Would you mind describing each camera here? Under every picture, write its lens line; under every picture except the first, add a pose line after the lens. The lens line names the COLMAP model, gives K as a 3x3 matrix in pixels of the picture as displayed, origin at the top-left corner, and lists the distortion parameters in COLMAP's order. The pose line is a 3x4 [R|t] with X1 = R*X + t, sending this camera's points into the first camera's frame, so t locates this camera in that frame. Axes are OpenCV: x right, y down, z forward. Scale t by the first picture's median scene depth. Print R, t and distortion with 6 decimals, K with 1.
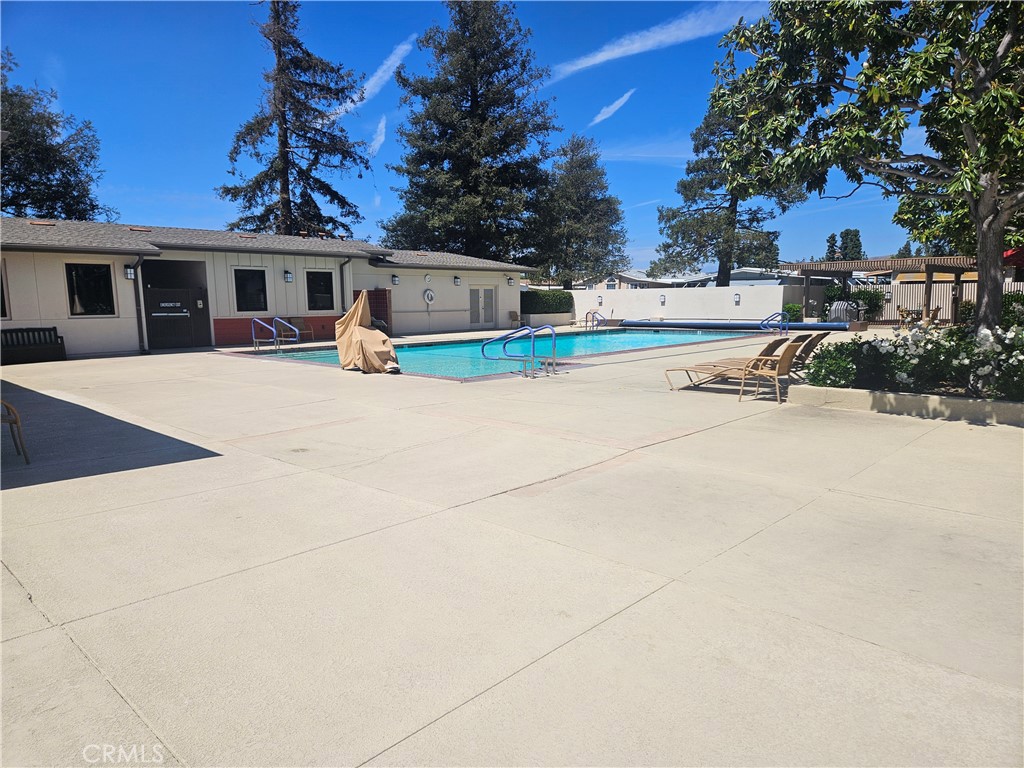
lens RADIAL K [[684.3, 0, 485.2], [0, 684.3, 386.3], [0, 0, 1]] dist [0.073097, -0.065131]
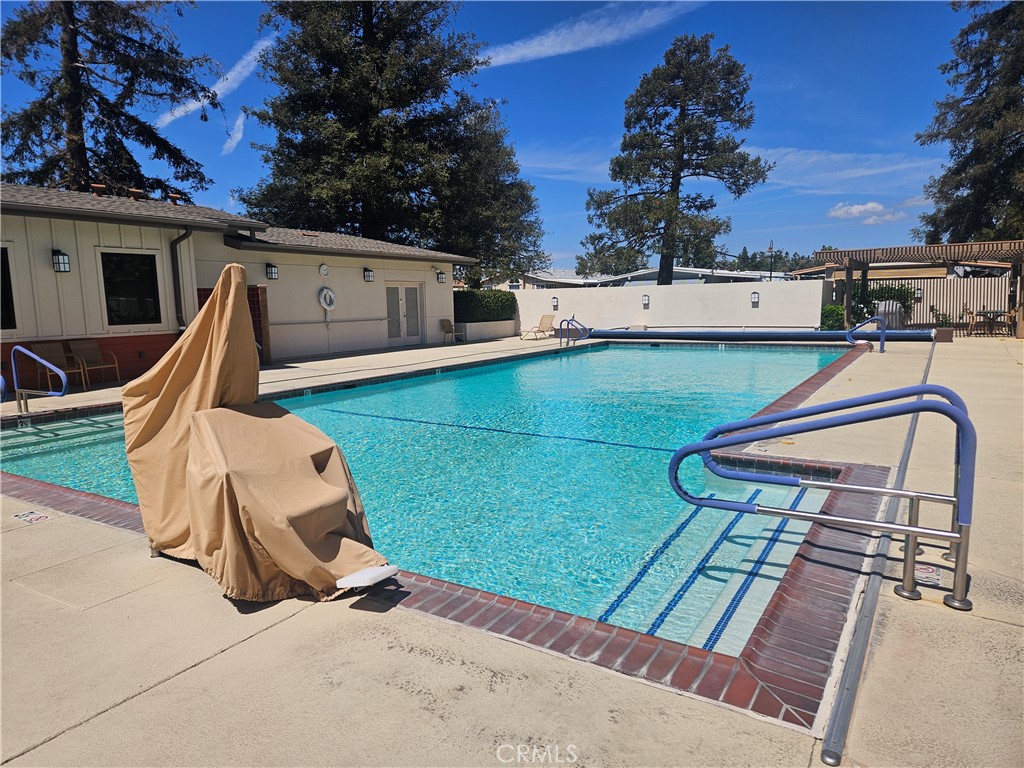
lens RADIAL K [[684.3, 0, 485.2], [0, 684.3, 386.3], [0, 0, 1]] dist [0.073097, -0.065131]
pose [[0.980318, -0.033435, 0.194572, -0.055814], [0.034535, 0.999401, -0.002263, -0.037462], [-0.194380, 0.008938, 0.980886, 0.300433]]
